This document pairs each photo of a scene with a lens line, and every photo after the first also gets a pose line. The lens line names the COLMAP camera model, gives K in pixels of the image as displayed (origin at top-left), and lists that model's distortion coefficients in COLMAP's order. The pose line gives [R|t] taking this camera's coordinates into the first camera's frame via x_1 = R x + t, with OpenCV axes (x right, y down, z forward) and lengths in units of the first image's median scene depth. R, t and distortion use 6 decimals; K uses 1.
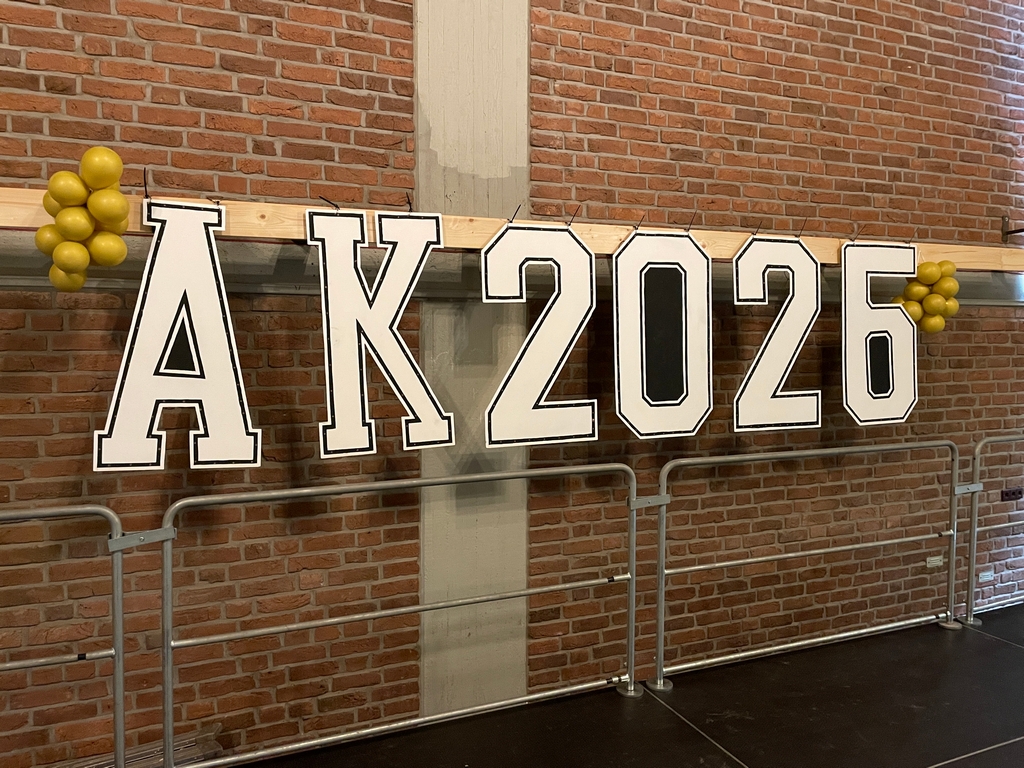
lens RADIAL K [[777.6, 0, 506.3], [0, 777.6, 377.6], [0, 0, 1]] dist [0.091678, -0.114498]
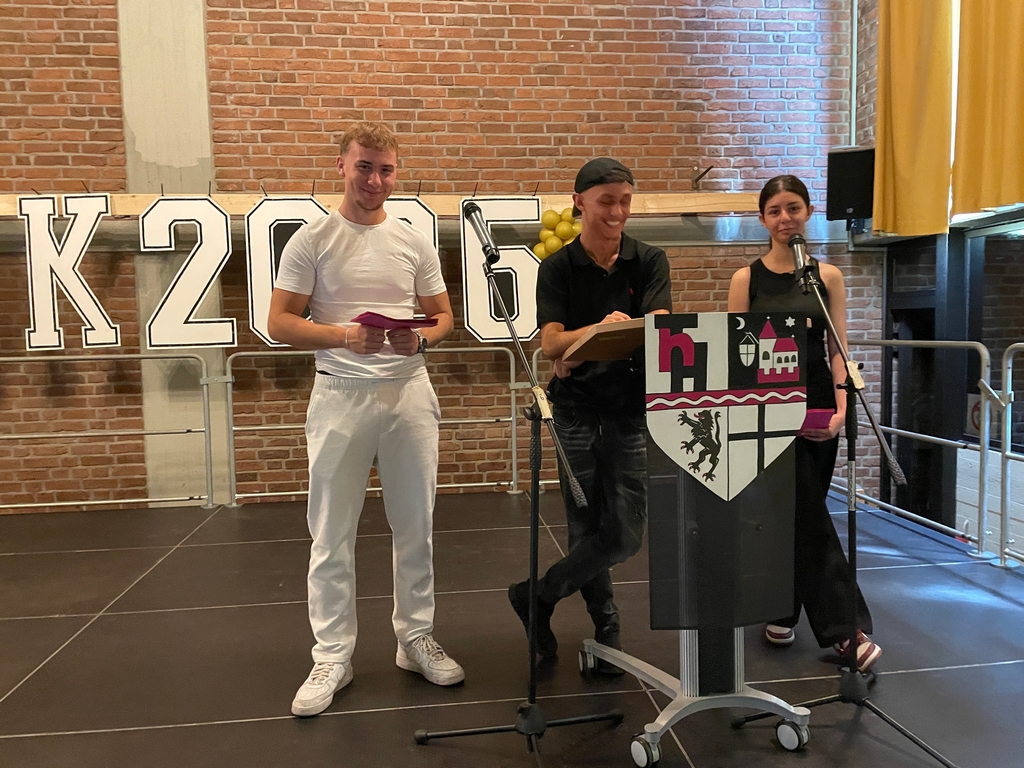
lens RADIAL K [[777.6, 0, 514.4], [0, 777.6, 385.6], [0, 0, 1]] dist [0.091678, -0.114498]
pose [[0.954266, 0.000925, -0.298959, 0.982082], [0.004306, 0.999849, 0.016837, 0.122939], [0.298929, -0.017354, 0.954117, -0.207621]]
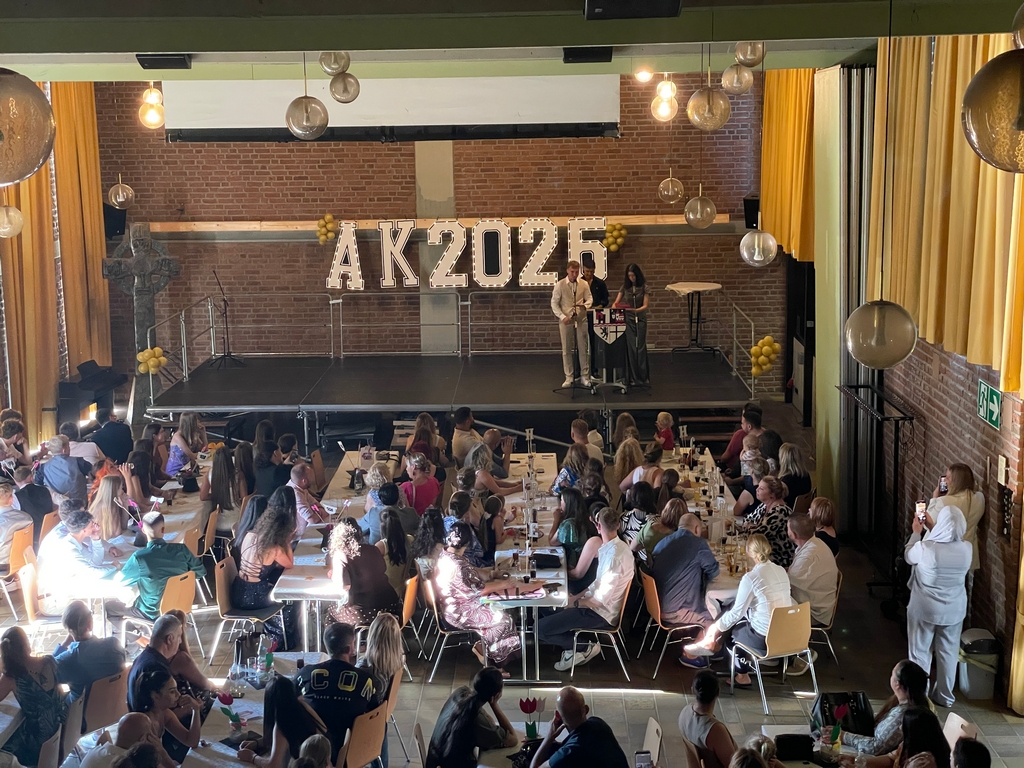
lens RADIAL K [[1537.1, 0, 503.4], [0, 1537.1, 390.0], [0, 0, 1]] dist [0.124233, 0.000000]
pose [[0.904926, 0.060810, -0.421202, 2.788305], [-0.007521, 0.991869, 0.127039, -0.286874], [0.425503, -0.111793, 0.898025, -4.413627]]
